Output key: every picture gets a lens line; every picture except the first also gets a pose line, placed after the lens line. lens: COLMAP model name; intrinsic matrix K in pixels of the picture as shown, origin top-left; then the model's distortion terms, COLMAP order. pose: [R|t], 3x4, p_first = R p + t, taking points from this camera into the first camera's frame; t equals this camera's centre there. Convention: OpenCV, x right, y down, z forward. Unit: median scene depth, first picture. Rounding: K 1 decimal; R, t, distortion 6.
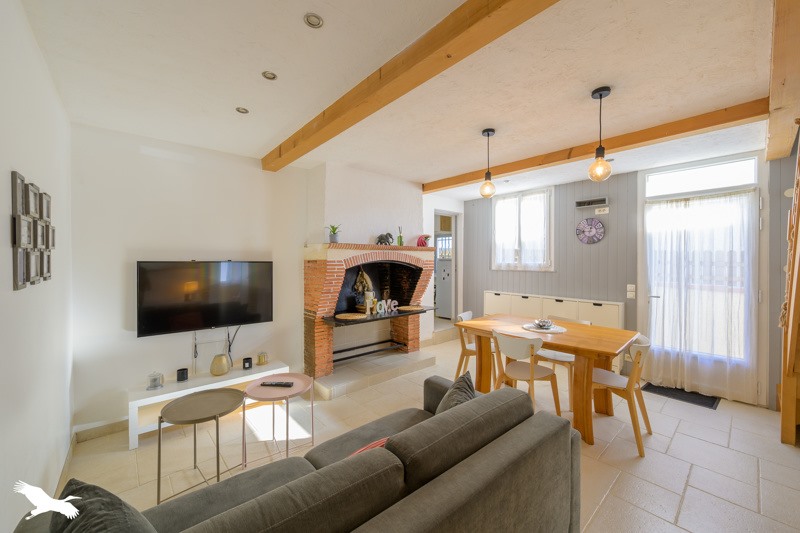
lens RADIAL K [[311.4, 0, 394.8], [0, 311.4, 266.9], [0, 0, 1]] dist [-0.000897, 0.000124]
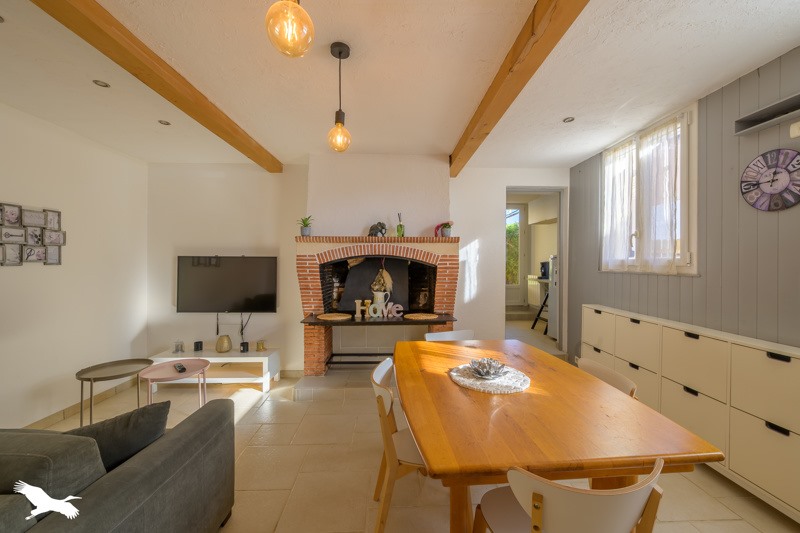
lens RADIAL K [[311.4, 0, 397.7], [0, 311.4, 265.9], [0, 0, 1]] dist [-0.000897, 0.000124]
pose [[0.779385, 0.008180, -0.626492, 0.518990], [-0.015636, 0.999857, -0.006396, 0.012452], [0.626350, 0.014781, 0.779402, 0.368522]]
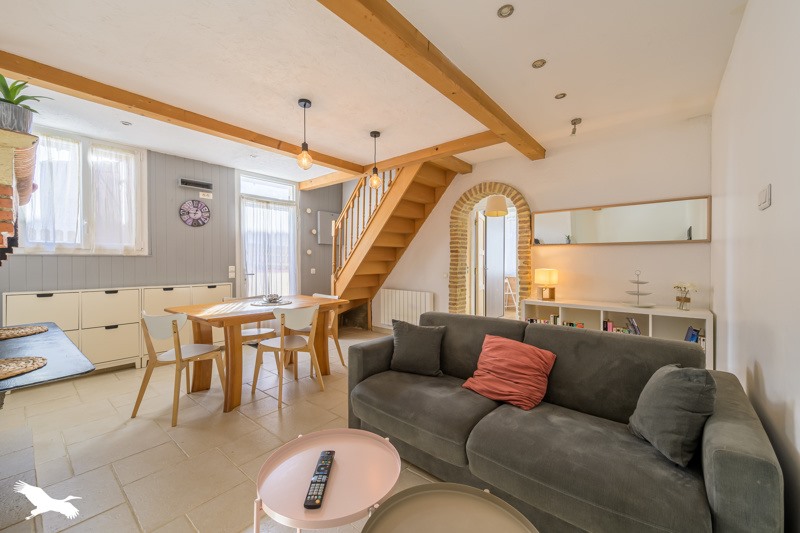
lens RADIAL K [[311.4, 0, 393.1], [0, 311.4, 259.0], [0, 0, 1]] dist [-0.000897, 0.000124]
pose [[-0.141173, -0.014718, 0.989876, -0.443681], [-0.000576, 0.999891, 0.014785, 0.013057], [-0.989985, 0.001517, -0.141166, 0.552909]]
